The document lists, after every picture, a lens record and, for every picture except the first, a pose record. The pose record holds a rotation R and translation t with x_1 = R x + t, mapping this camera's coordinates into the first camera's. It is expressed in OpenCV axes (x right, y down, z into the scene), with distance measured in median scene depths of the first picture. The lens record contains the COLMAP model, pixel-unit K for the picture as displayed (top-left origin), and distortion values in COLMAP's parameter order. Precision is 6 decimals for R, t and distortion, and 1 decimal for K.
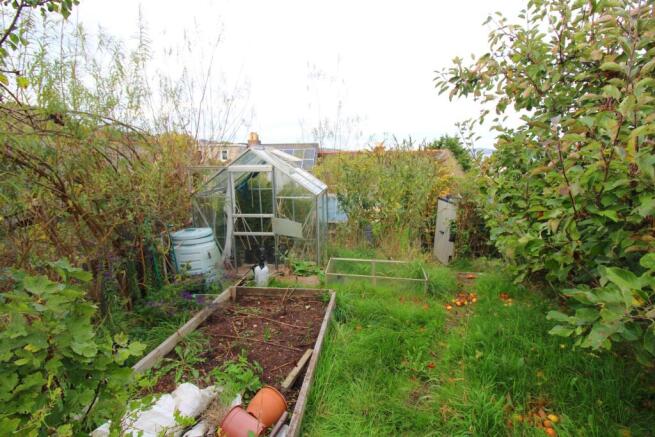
lens RADIAL K [[305.4, 0, 327.2], [0, 305.4, 218.4], [0, 0, 1]] dist [-0.012700, -0.000524]
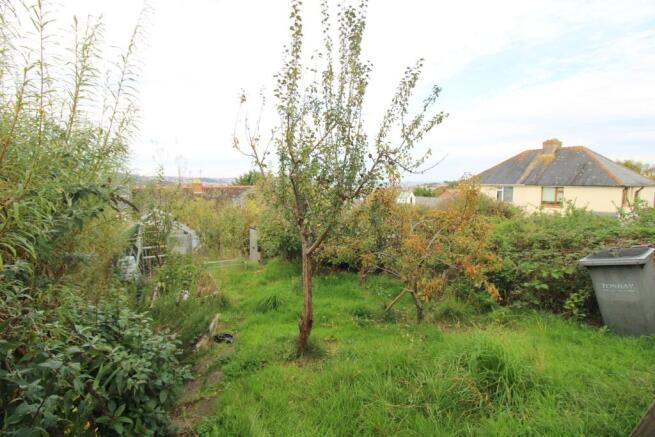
lens RADIAL K [[305.4, 0, 327.3], [0, 305.4, 218.0], [0, 0, 1]] dist [-0.012700, -0.000524]
pose [[0.829911, -0.053016, 0.555371, -0.223725], [0.095607, 0.994263, -0.047956, 0.003922], [-0.549642, 0.092896, 0.830219, -0.673113]]
